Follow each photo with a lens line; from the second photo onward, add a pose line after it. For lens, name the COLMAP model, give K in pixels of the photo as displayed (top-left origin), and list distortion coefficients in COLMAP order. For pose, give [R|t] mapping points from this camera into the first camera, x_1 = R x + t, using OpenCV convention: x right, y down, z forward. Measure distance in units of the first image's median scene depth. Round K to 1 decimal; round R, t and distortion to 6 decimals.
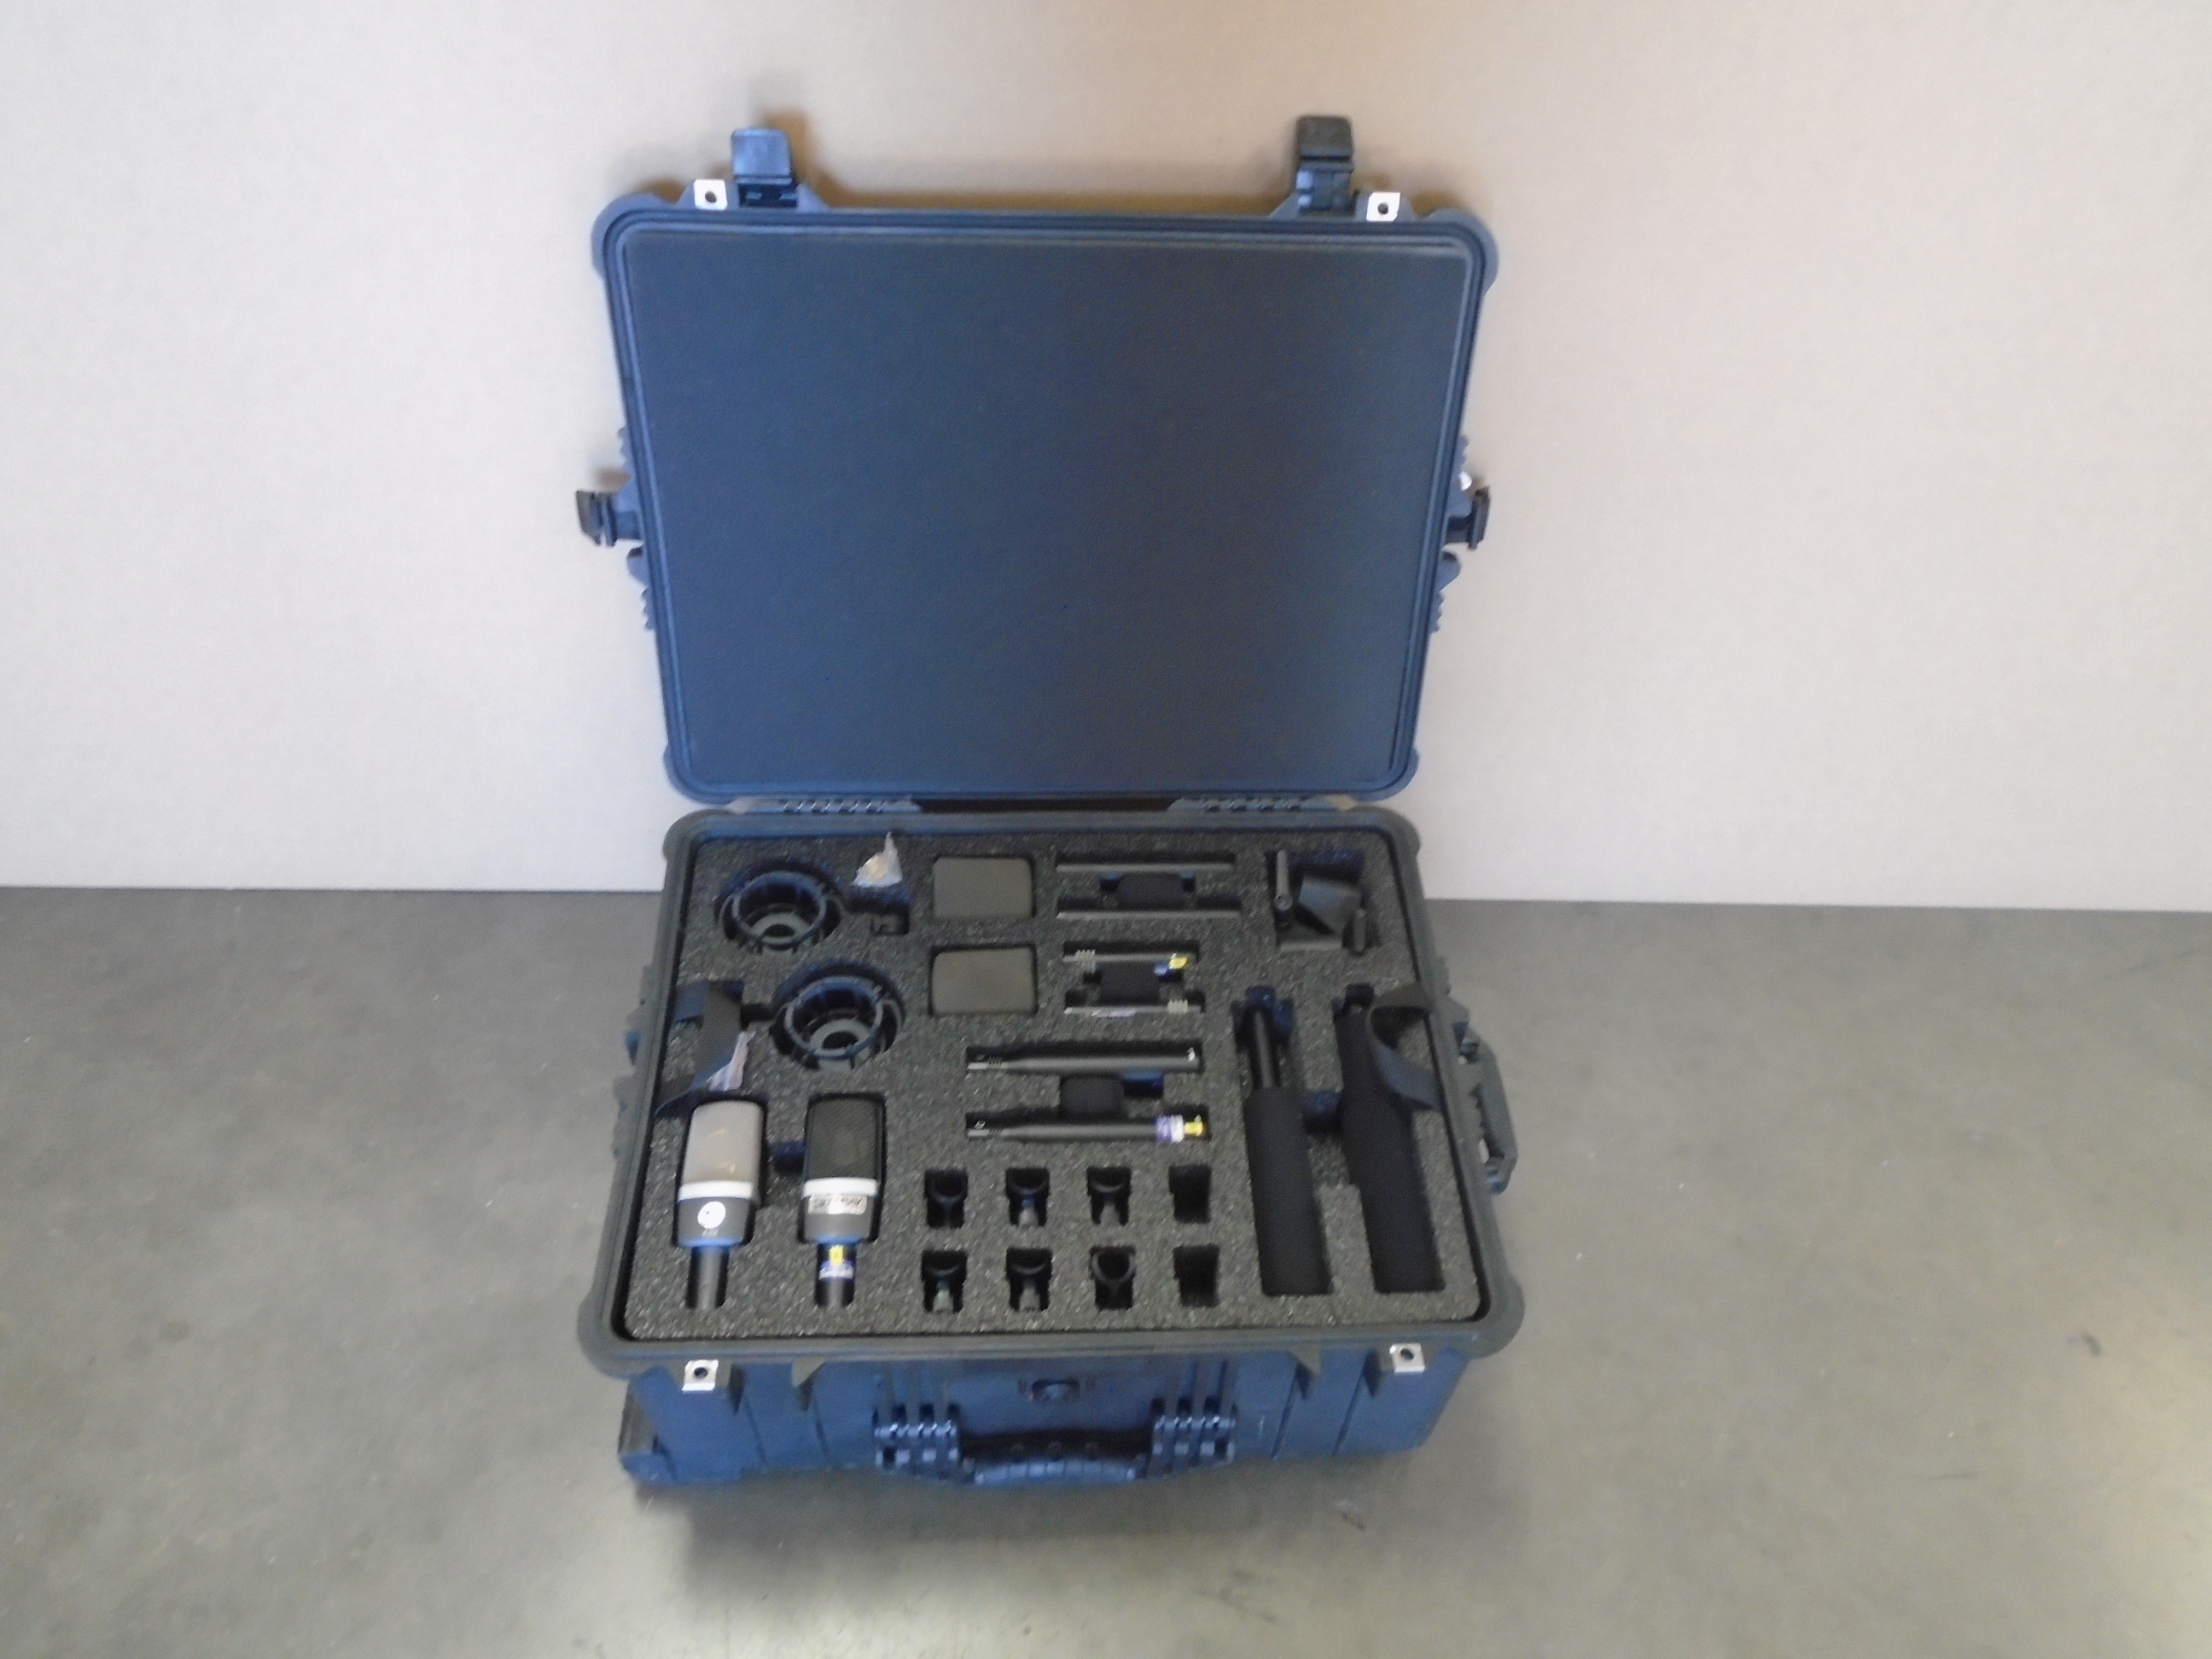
lens RADIAL K [[1759.4, 0, 1106.0], [0, 1759.4, 829.5], [0, 0, 1]] dist [0.020565, 0.002660]
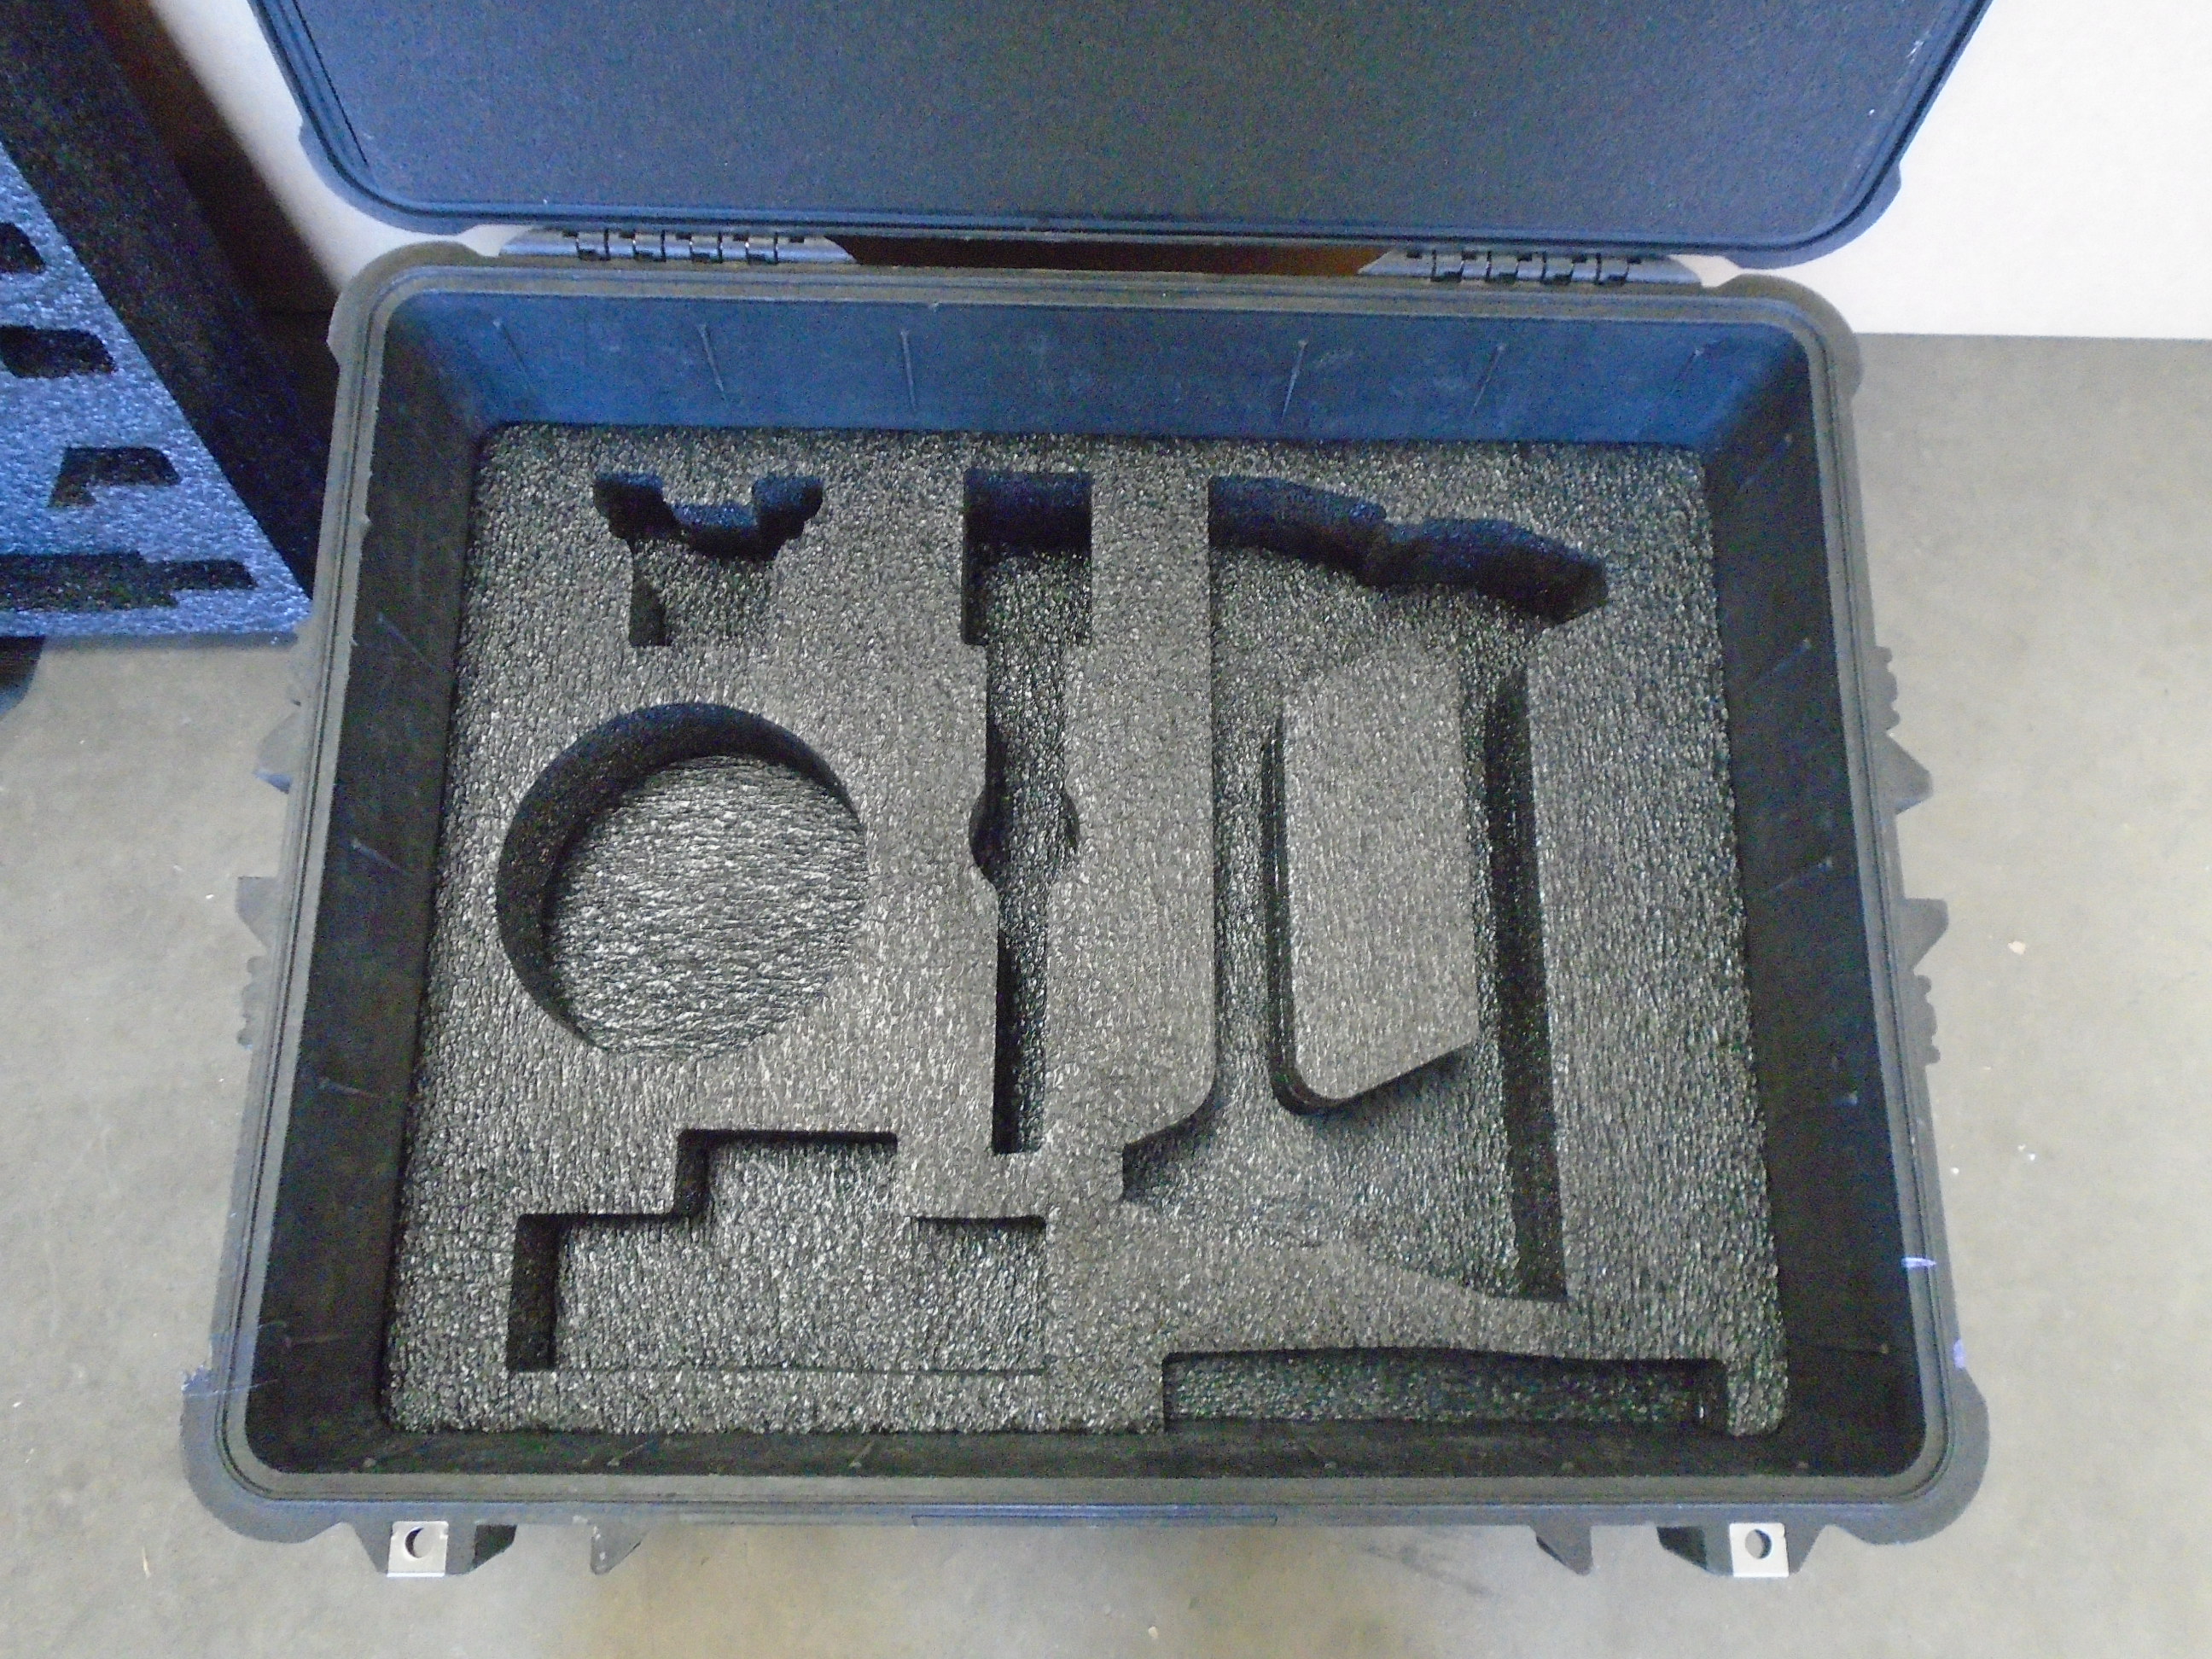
lens RADIAL K [[1714.8, 0, 1099.2], [0, 1714.8, 825.7], [0, 0, 1]] dist [-0.006170, -0.000918]
pose [[0.998790, 0.047385, -0.013134, -0.026423], [-0.035639, 0.881641, 0.470573, -0.112433], [0.033878, -0.469536, 0.882263, 0.576569]]
